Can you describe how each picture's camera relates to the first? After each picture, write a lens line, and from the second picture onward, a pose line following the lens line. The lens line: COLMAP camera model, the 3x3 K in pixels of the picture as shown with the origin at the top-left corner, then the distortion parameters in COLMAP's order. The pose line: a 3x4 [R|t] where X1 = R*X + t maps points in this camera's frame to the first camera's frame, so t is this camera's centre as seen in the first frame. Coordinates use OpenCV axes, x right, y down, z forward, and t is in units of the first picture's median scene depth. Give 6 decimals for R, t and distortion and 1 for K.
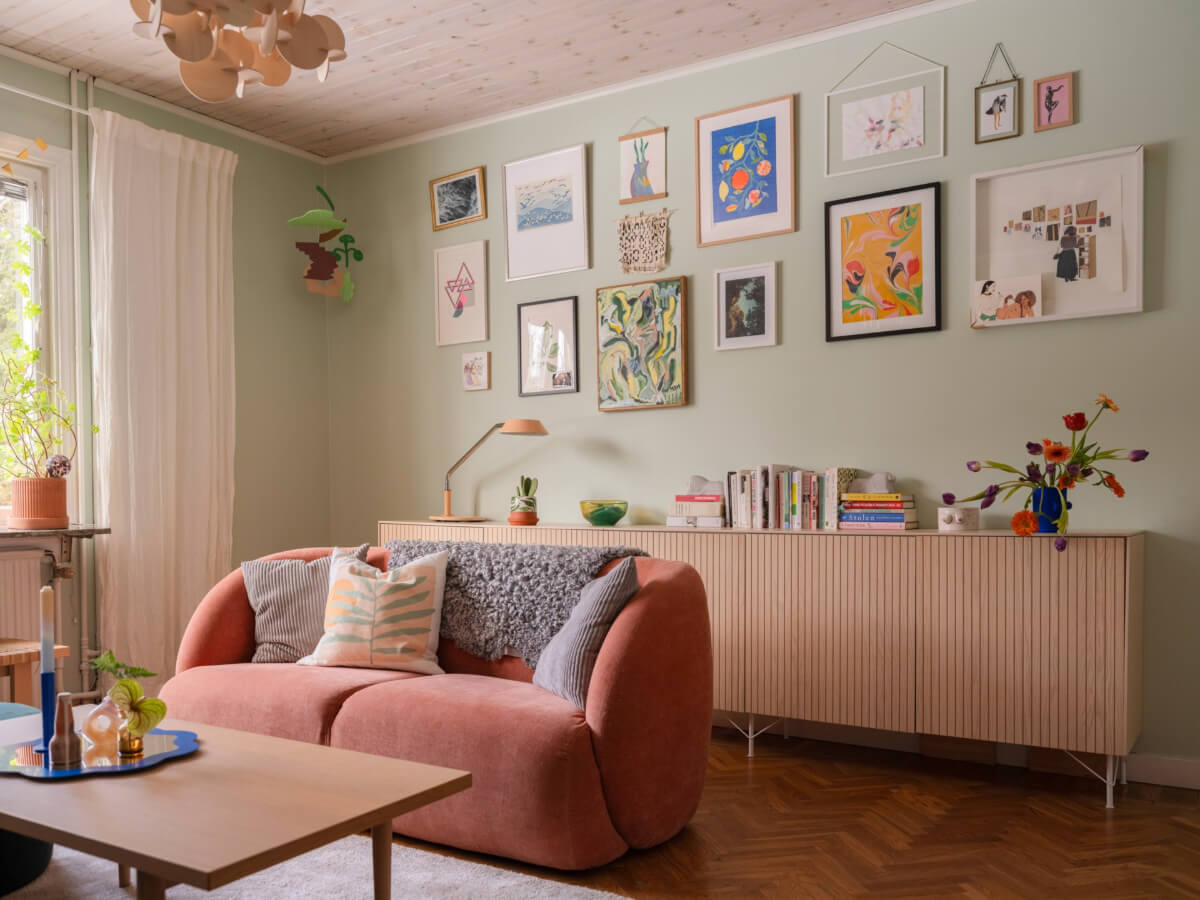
lens RADIAL K [[1039.1, 0, 604.6], [0, 1039.1, 518.4], [0, 0, 1]] dist [0.008071, 0.005495]
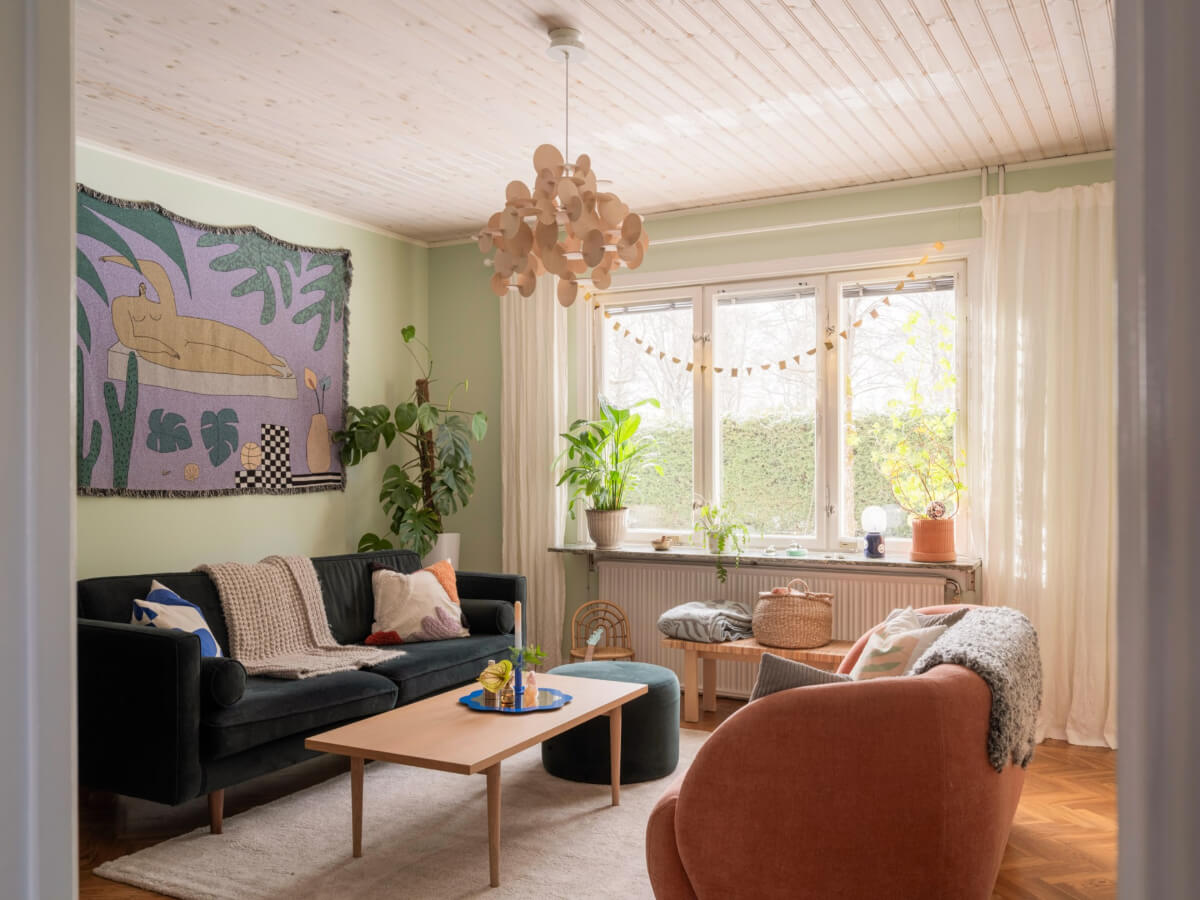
lens RADIAL K [[1053.7, 0, 585.1], [0, 1053.7, 467.9], [0, 0, 1]] dist [0.003660, -0.009540]
pose [[0.046341, 0.001583, -0.998924, 0.648812], [-0.026856, 0.999639, 0.000338, -0.085283], [0.998565, 0.026812, 0.046366, 0.517514]]
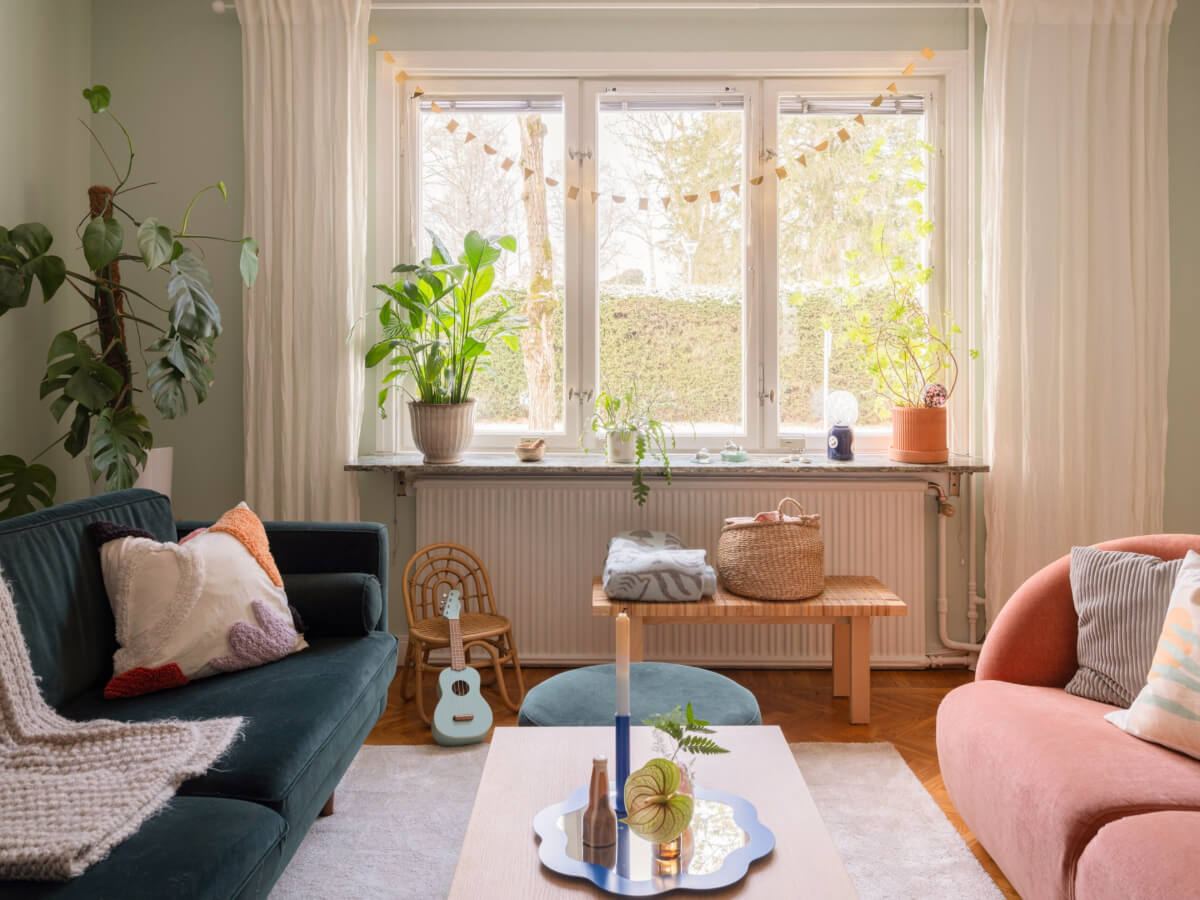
lens RADIAL K [[1013.1, 0, 620.9], [0, 1013.1, 334.8], [0, 0, 1]] dist [0.001876, -0.000606]
pose [[0.529187, -0.005253, -0.848489, 0.087019], [-0.026704, 0.999382, -0.022843, -0.072988], [0.848085, 0.034747, 0.528719, 0.278156]]
